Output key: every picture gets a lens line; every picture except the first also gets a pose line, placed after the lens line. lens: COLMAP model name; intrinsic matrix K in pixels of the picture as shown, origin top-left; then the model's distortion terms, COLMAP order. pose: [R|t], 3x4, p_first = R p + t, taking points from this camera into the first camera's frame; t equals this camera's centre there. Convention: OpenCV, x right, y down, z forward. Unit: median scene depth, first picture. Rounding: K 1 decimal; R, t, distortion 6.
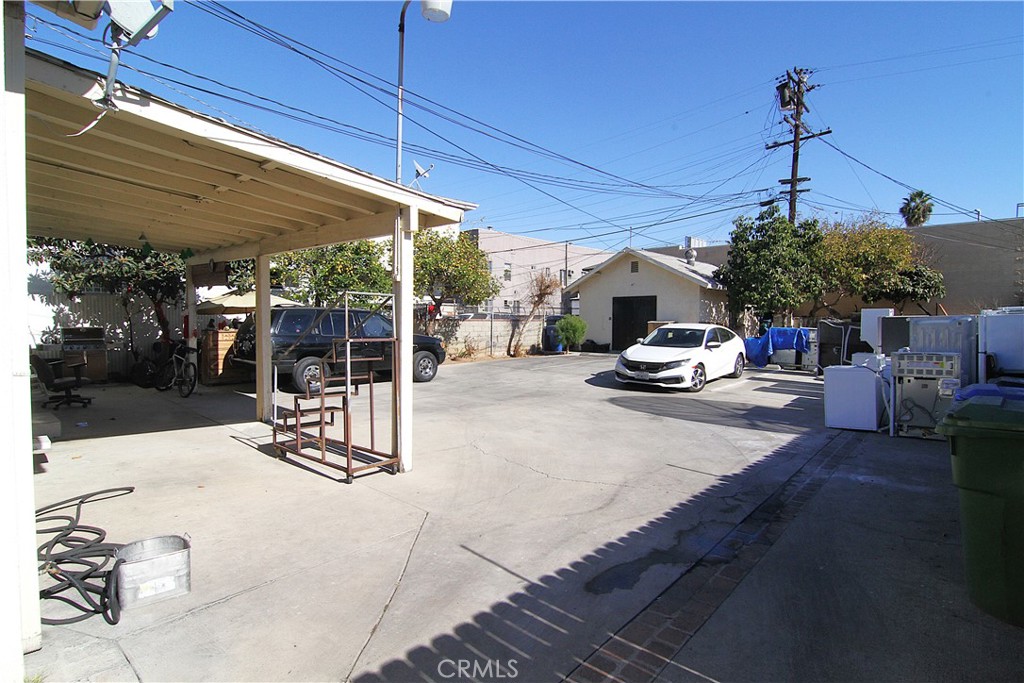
lens RADIAL K [[526.5, 0, 517.8], [0, 526.5, 336.8], [0, 0, 1]] dist [-0.002101, -0.007007]
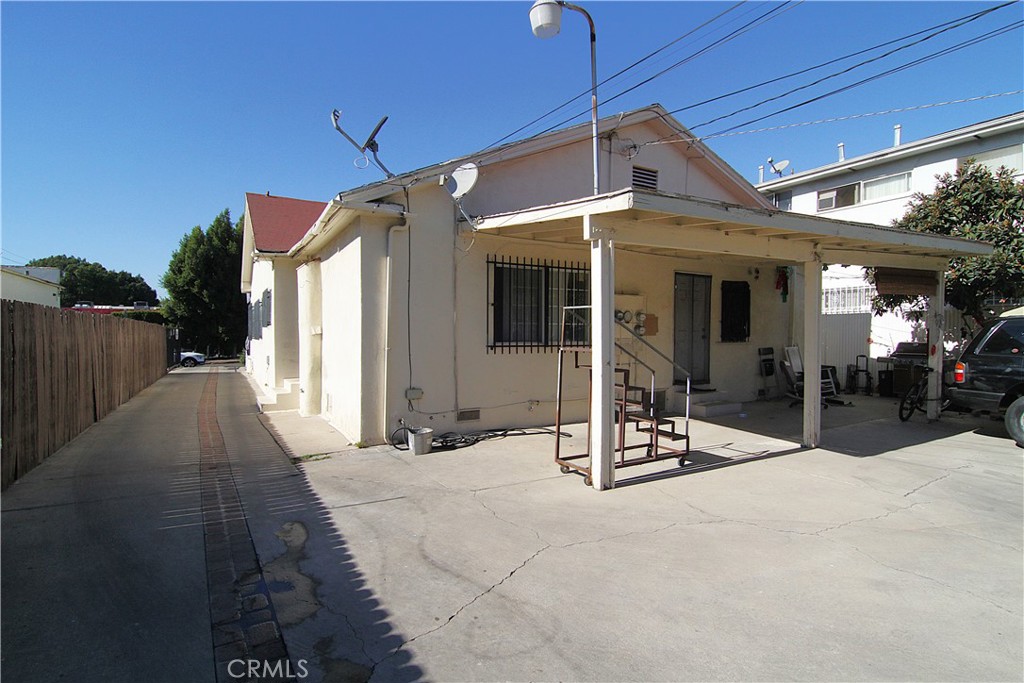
lens RADIAL K [[526.5, 0, 518.3], [0, 526.5, 343.9], [0, 0, 1]] dist [-0.002101, -0.007007]
pose [[-0.309693, 0.012086, -0.950760, 0.937128], [-0.031774, 0.999229, 0.023052, -0.033024], [0.950305, 0.037349, -0.309070, 1.451624]]
